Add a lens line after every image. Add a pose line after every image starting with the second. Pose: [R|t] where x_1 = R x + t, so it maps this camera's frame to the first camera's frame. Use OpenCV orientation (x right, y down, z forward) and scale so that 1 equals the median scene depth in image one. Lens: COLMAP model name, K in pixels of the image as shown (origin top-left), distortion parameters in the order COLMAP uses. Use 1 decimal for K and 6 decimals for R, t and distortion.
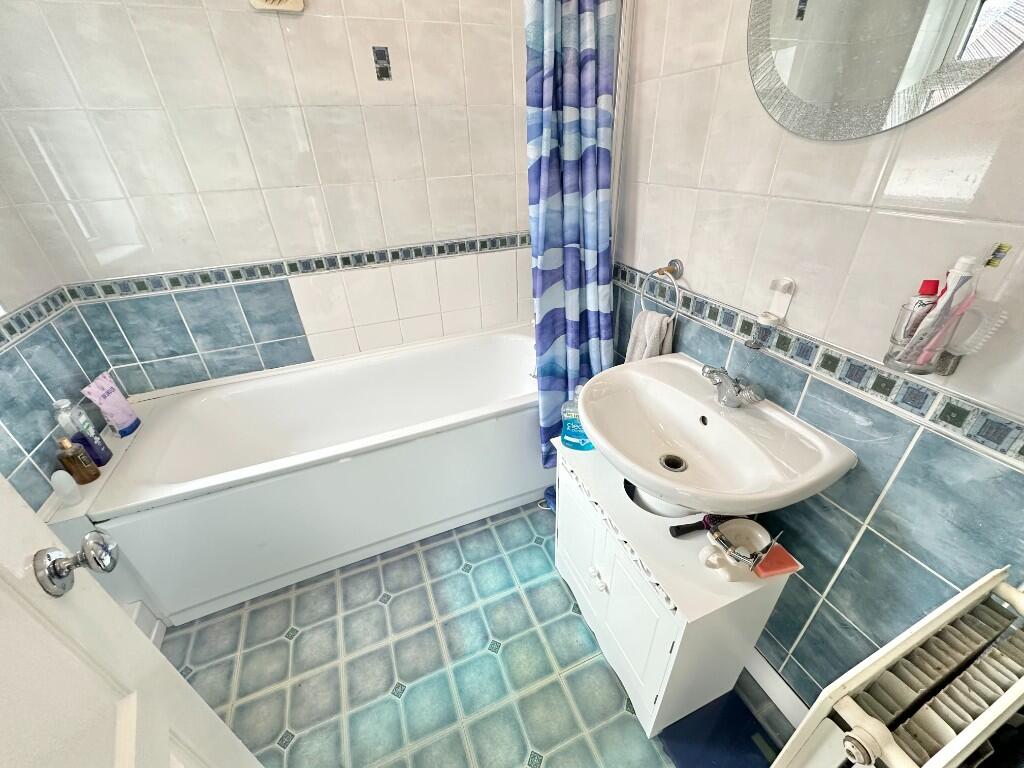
lens RADIAL K [[408.1, 0, 513.8], [0, 408.1, 382.2], [0, 0, 1]] dist [-0.002434, 0.000020]
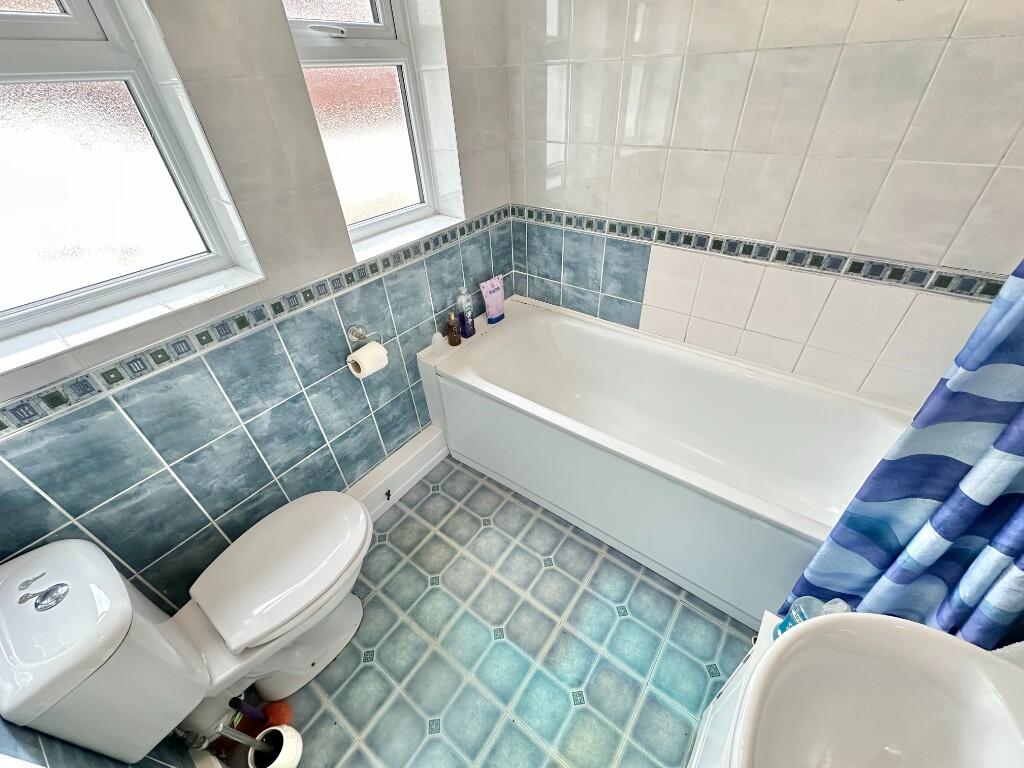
lens RADIAL K [[408.1, 0, 513.3], [0, 408.1, 383.2], [0, 0, 1]] dist [-0.002434, 0.000020]
pose [[0.514759, 0.530881, -0.673193, 0.106074], [-0.413905, 0.841532, 0.347140, -0.194254], [0.750804, 0.099944, 0.652920, 0.174359]]
